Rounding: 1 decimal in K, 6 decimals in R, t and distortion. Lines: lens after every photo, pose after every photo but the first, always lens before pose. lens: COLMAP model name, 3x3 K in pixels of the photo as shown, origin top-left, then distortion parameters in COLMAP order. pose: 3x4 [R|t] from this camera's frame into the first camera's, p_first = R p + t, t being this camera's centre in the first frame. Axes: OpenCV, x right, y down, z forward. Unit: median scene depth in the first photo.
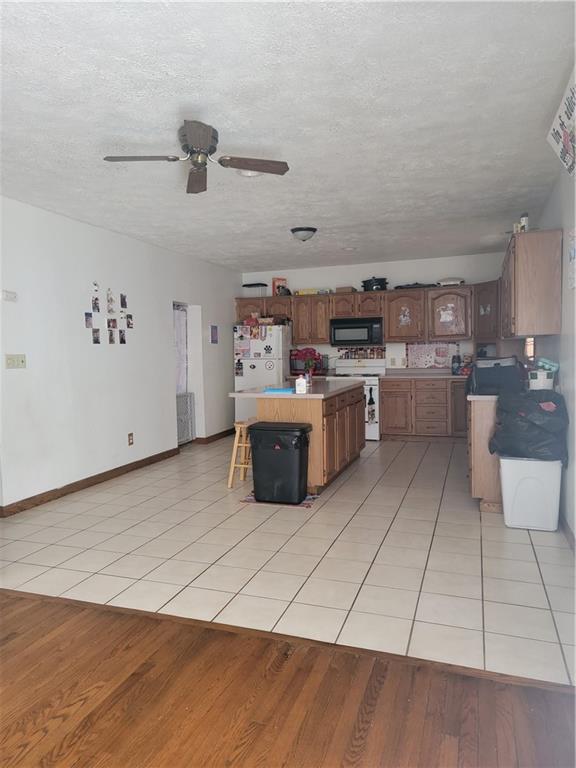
lens RADIAL K [[535.0, 0, 288.0], [0, 535.0, 384.0], [0, 0, 1]] dist [0.105466, -0.000049]
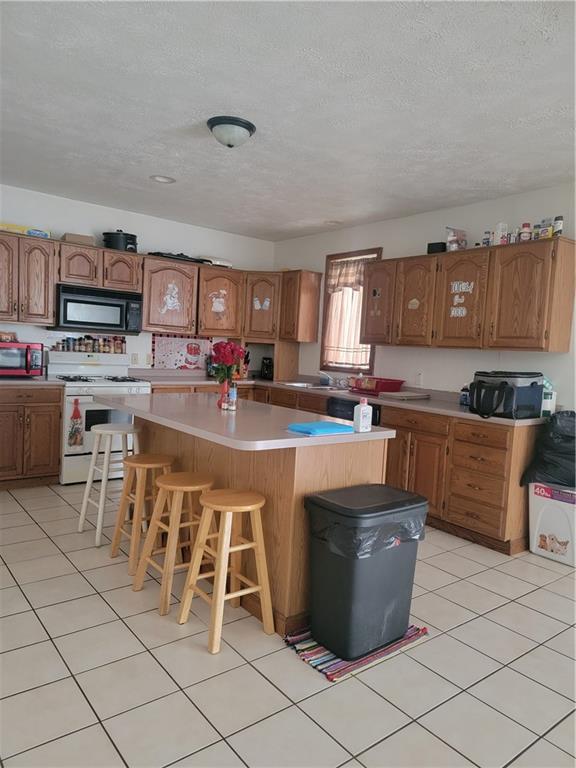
lens RADIAL K [[535.0, 0, 288.0], [0, 535.0, 384.0], [0, 0, 1]] dist [0.105466, -0.000049]
pose [[0.526772, -0.013872, 0.849893, -0.306451], [-0.010331, 0.999688, 0.022721, -0.027420], [-0.849944, -0.020749, 0.526465, 0.474296]]
